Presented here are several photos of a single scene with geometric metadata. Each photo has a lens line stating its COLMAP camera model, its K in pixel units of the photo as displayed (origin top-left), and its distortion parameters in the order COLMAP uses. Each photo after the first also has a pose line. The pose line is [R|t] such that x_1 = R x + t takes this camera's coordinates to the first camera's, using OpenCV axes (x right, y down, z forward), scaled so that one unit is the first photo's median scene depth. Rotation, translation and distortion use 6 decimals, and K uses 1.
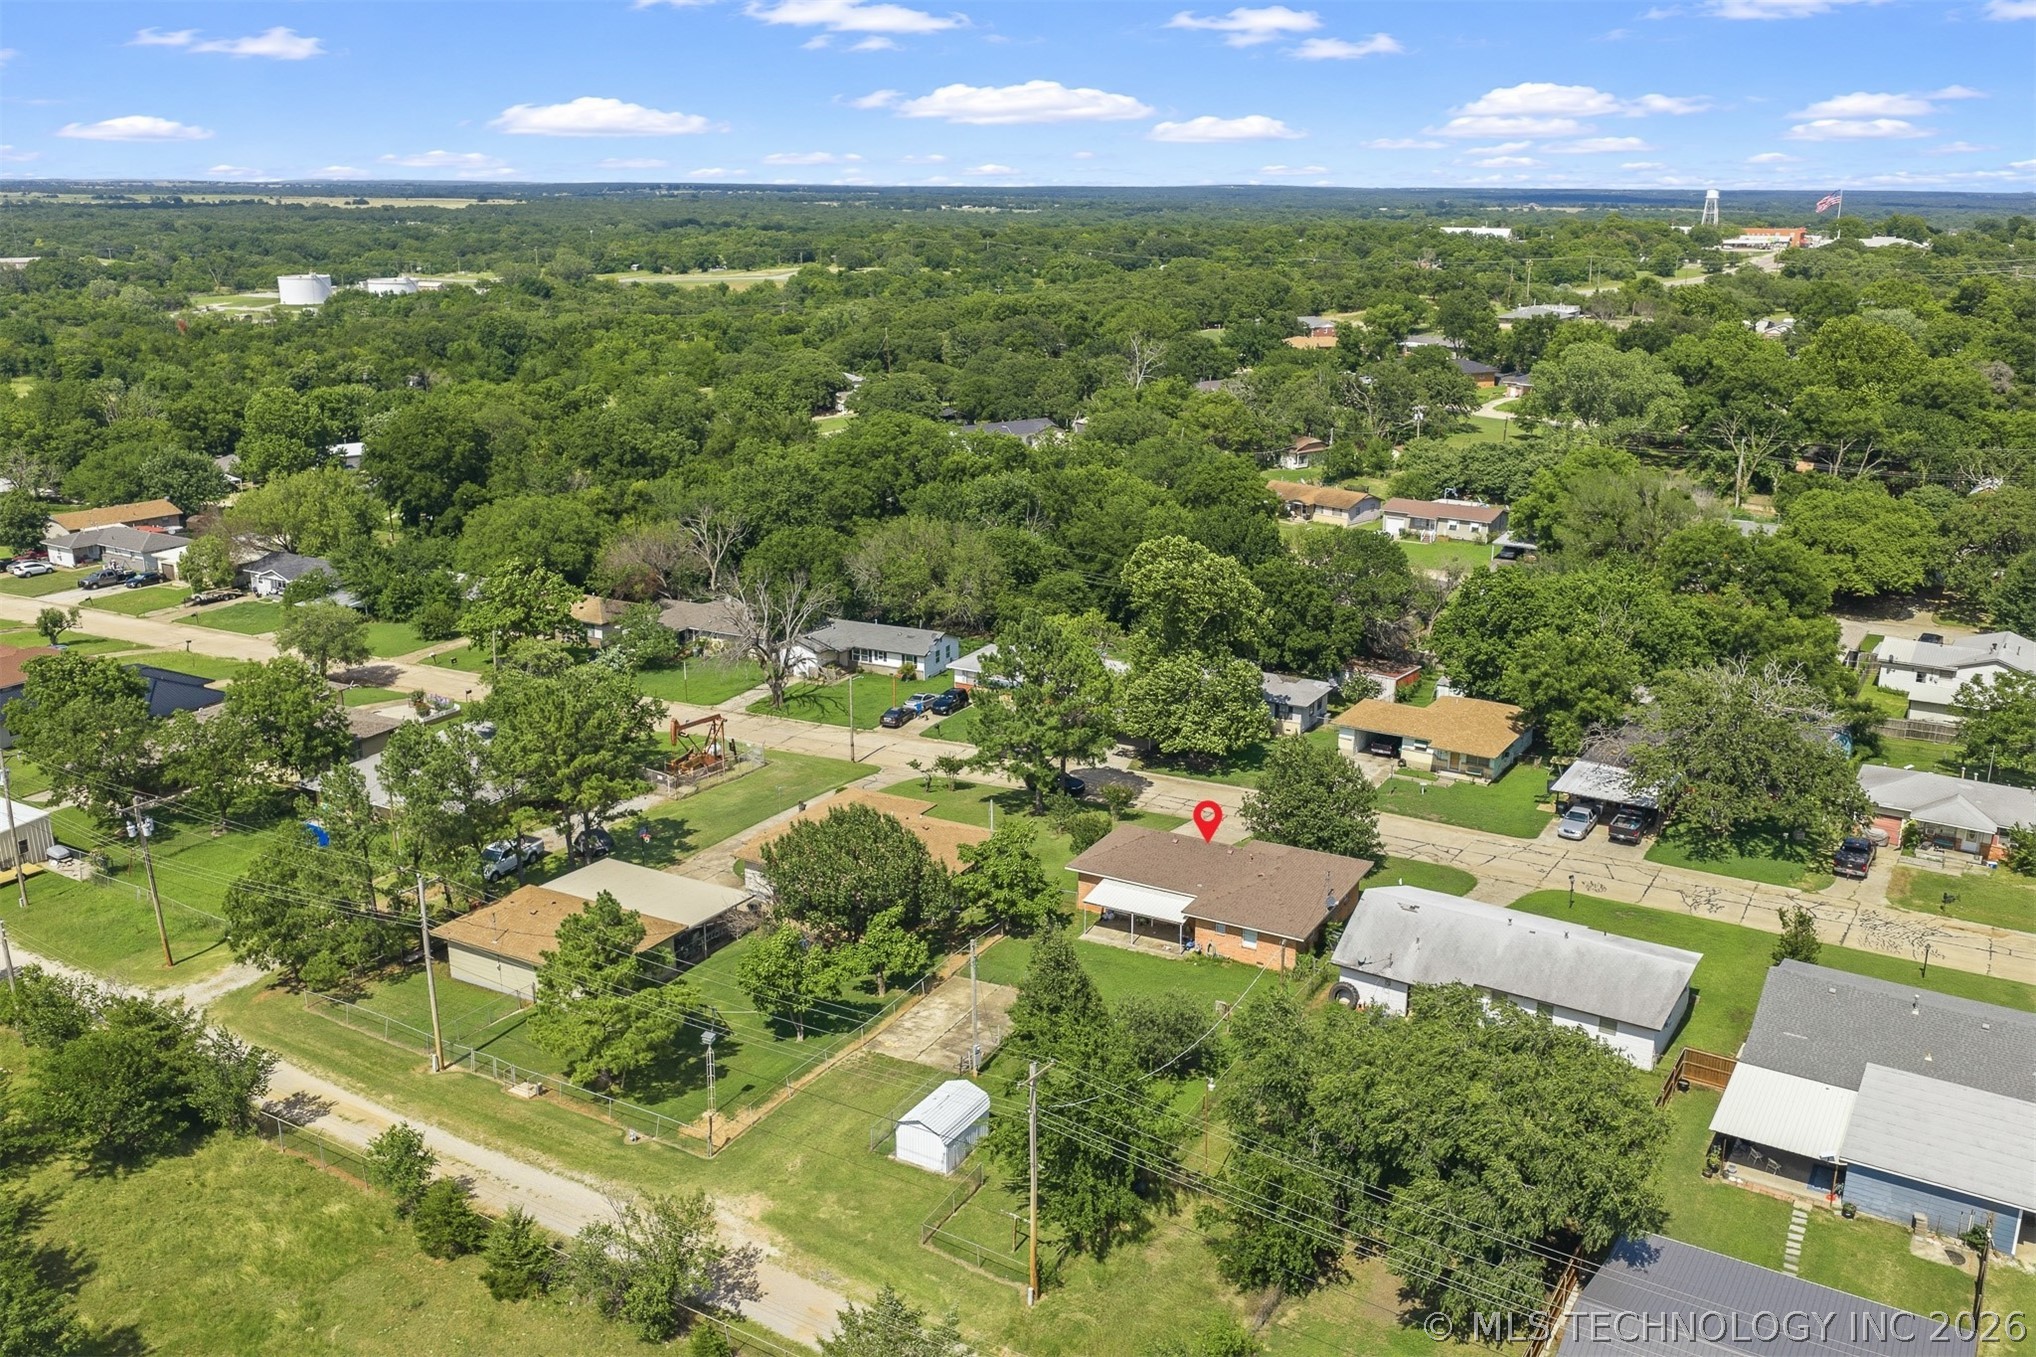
lens RADIAL K [[1688.2, 0, 1020.2], [0, 1688.2, 620.1], [0, 0, 1]] dist [0.020284, -0.041795]
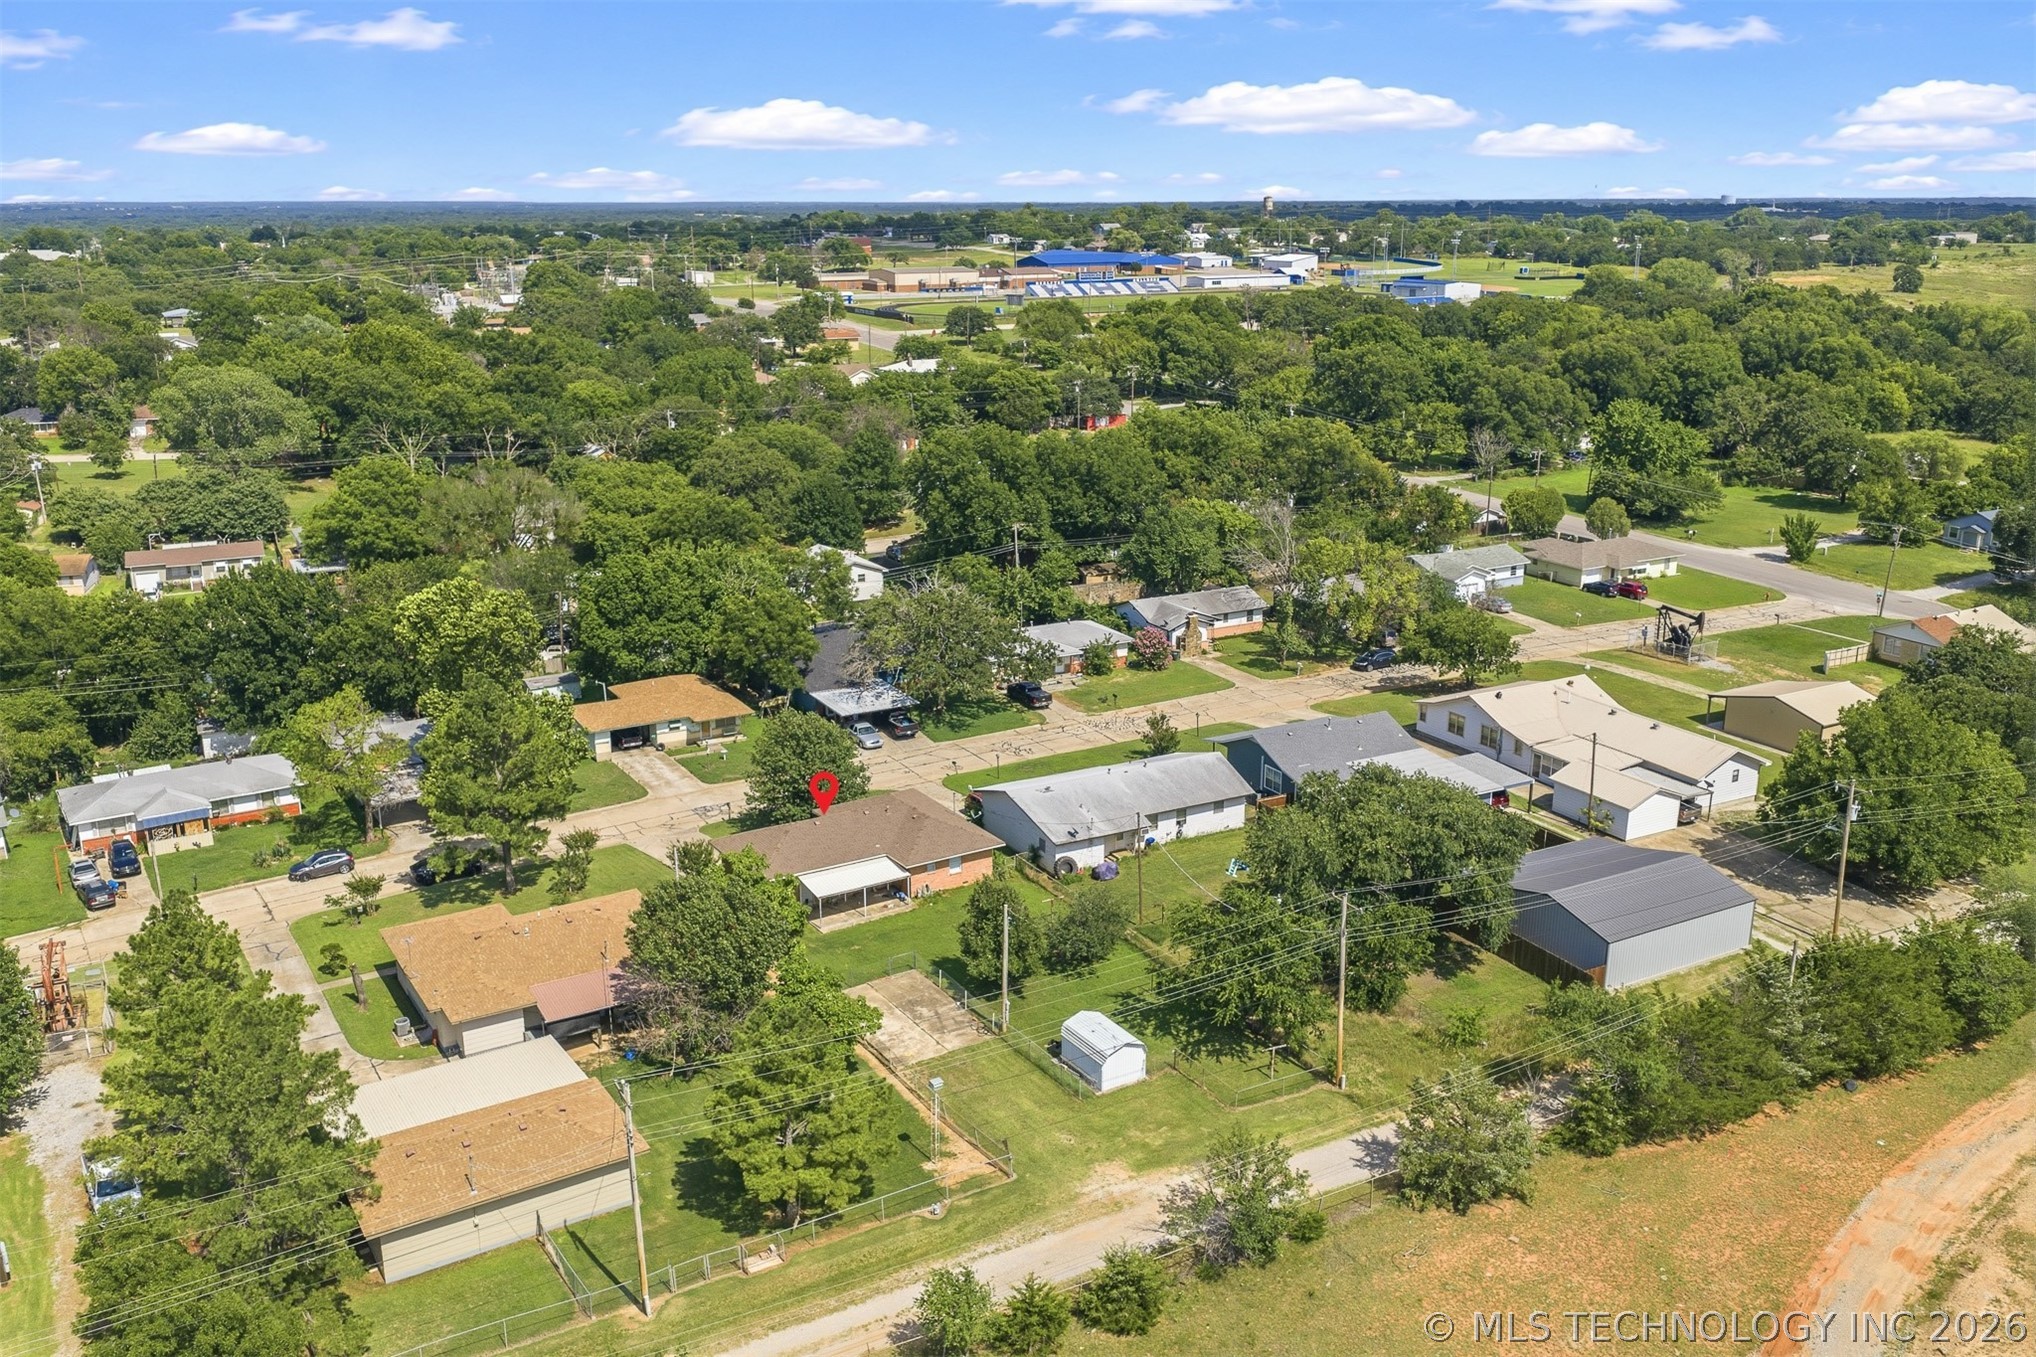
lens RADIAL K [[1688.2, 0, 1020.2], [0, 1688.2, 620.1], [0, 0, 1]] dist [0.020284, -0.041795]
pose [[0.494594, -0.217069, 0.841581, -0.752850], [0.222888, 0.967605, 0.118584, -0.095253], [-0.840058, 0.128927, 0.526953, 0.335338]]
